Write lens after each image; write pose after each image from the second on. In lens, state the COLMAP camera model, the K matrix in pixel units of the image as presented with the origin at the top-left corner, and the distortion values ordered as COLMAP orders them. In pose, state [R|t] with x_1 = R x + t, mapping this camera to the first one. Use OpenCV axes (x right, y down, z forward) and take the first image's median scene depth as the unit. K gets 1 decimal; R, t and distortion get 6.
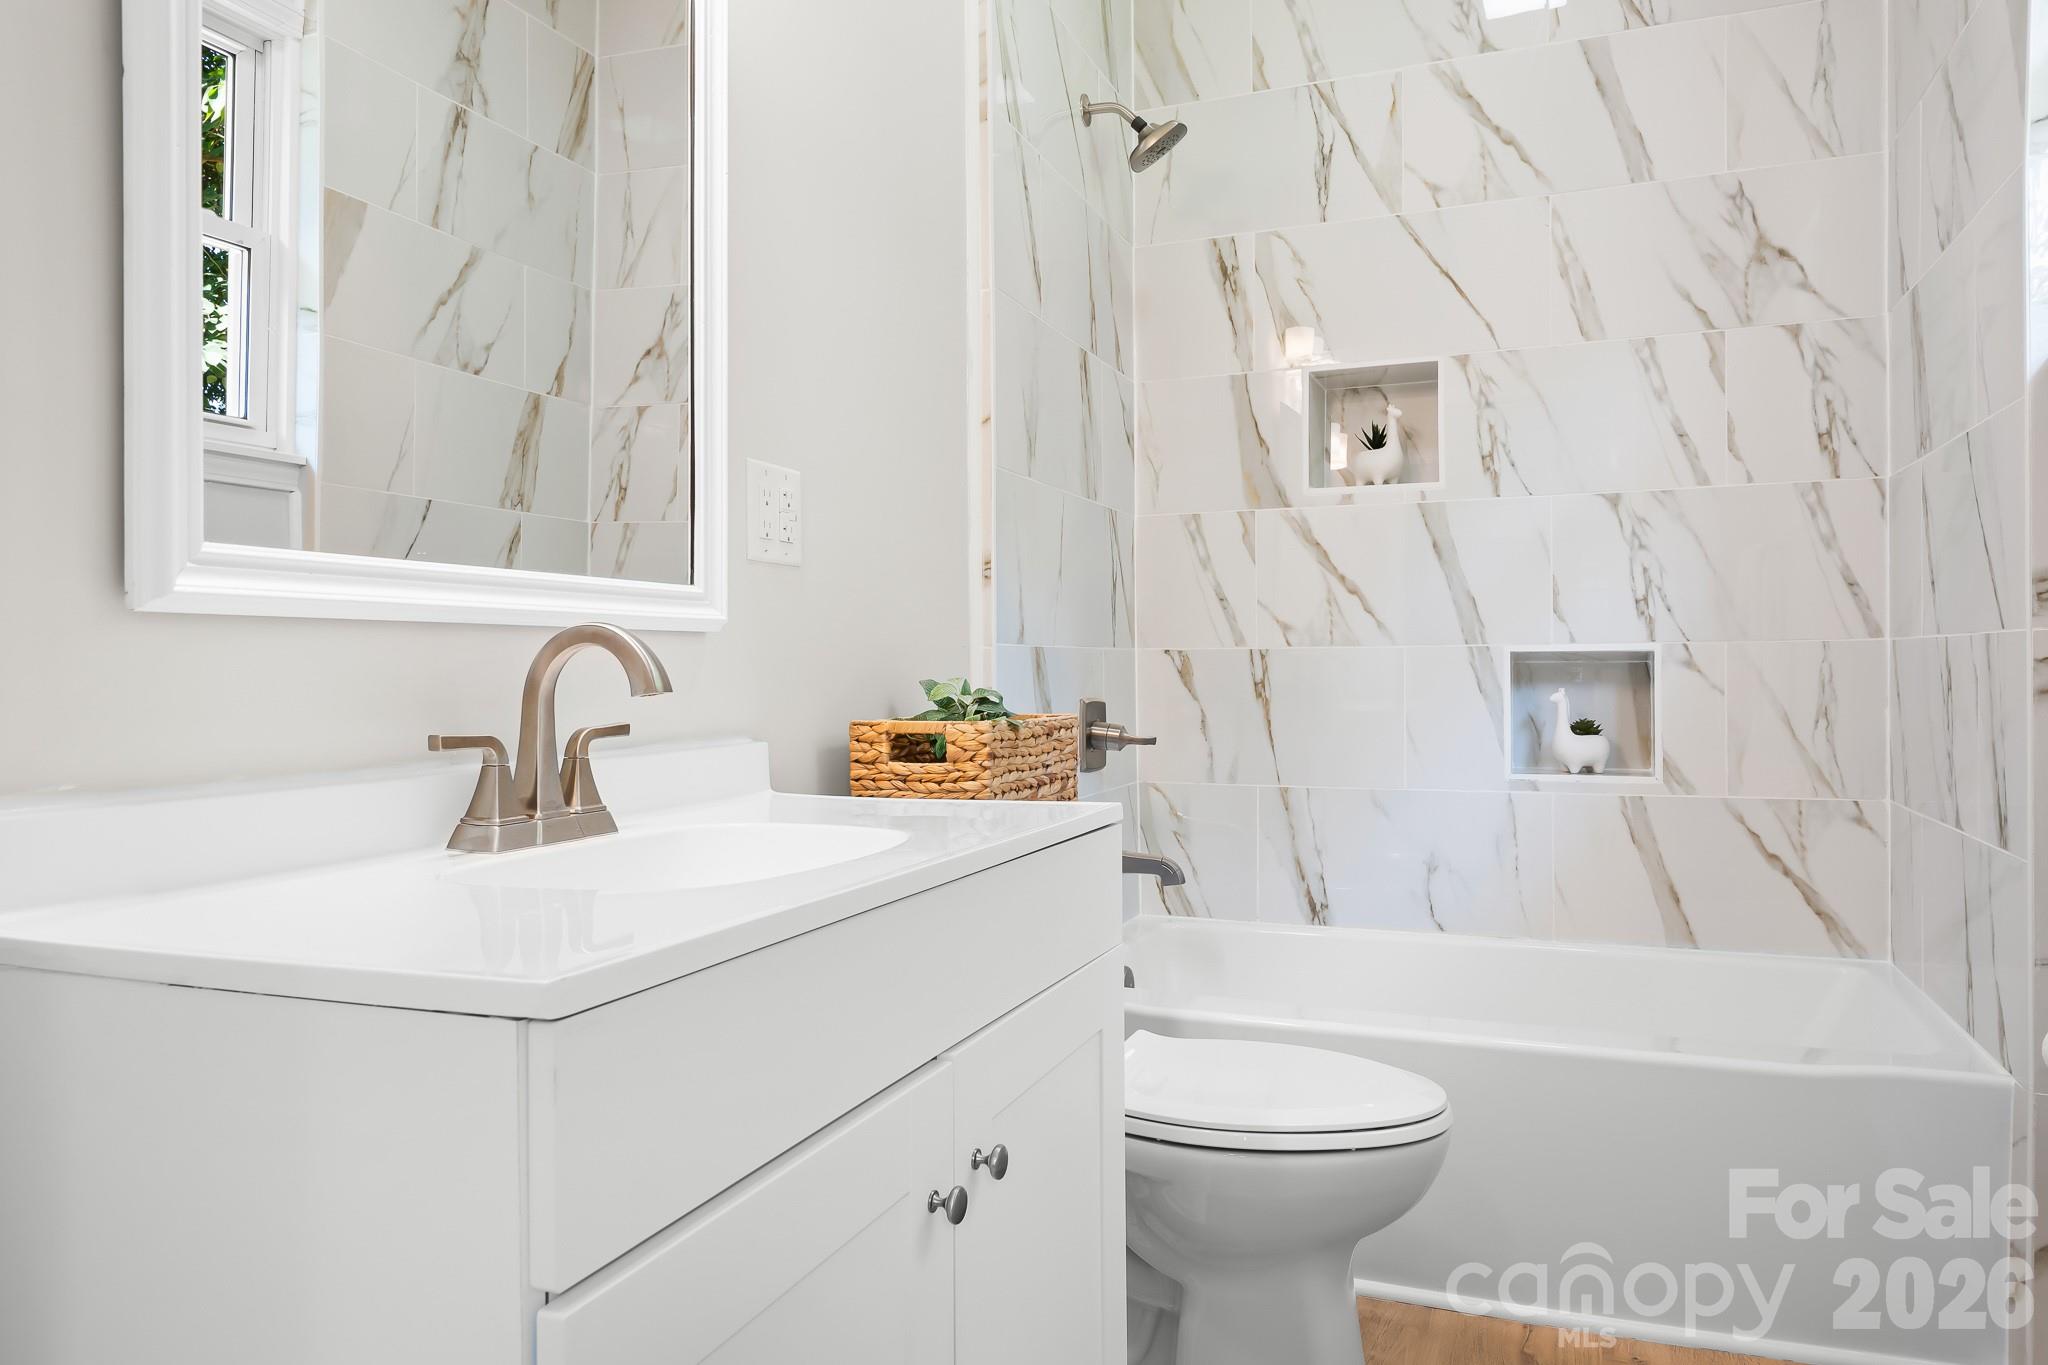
lens RADIAL K [[1373.6, 0, 1024.0], [0, 1373.6, 682.5], [0, 0, 1]] dist [0.007756, -0.003136]
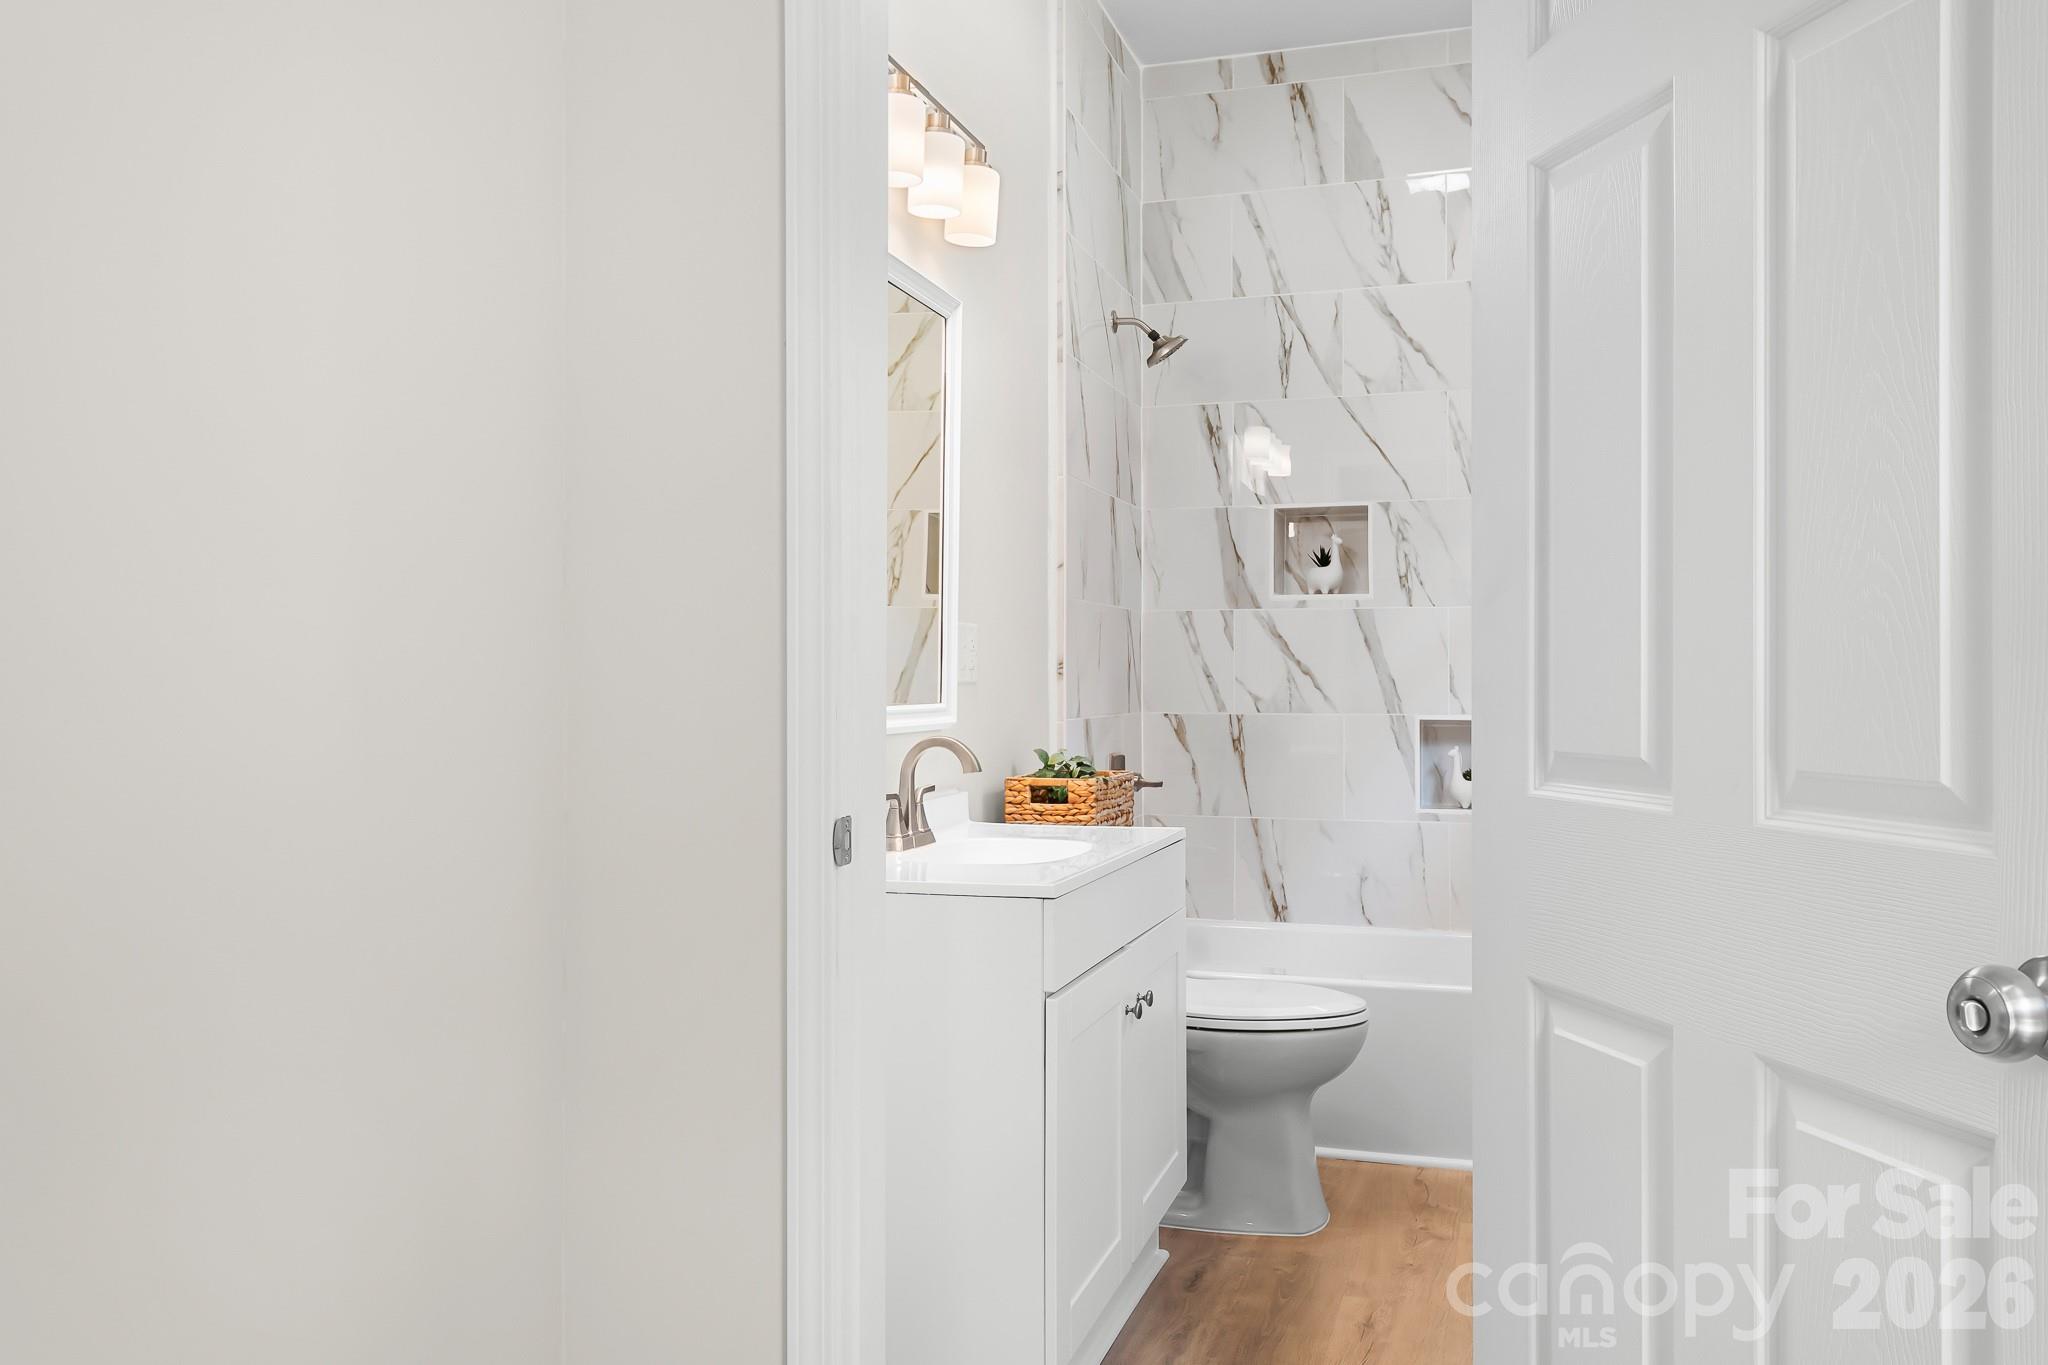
lens RADIAL K [[1551.2, 0, 1024.0], [0, 1551.2, 682.5], [0, 0, 1]] dist [0.003059, 0.001992]
pose [[0.997889, 0.004960, 0.064759, -0.135580], [-0.004226, 0.999925, -0.011461, -0.038362], [-0.064811, 0.011163, 0.997835, -0.500788]]
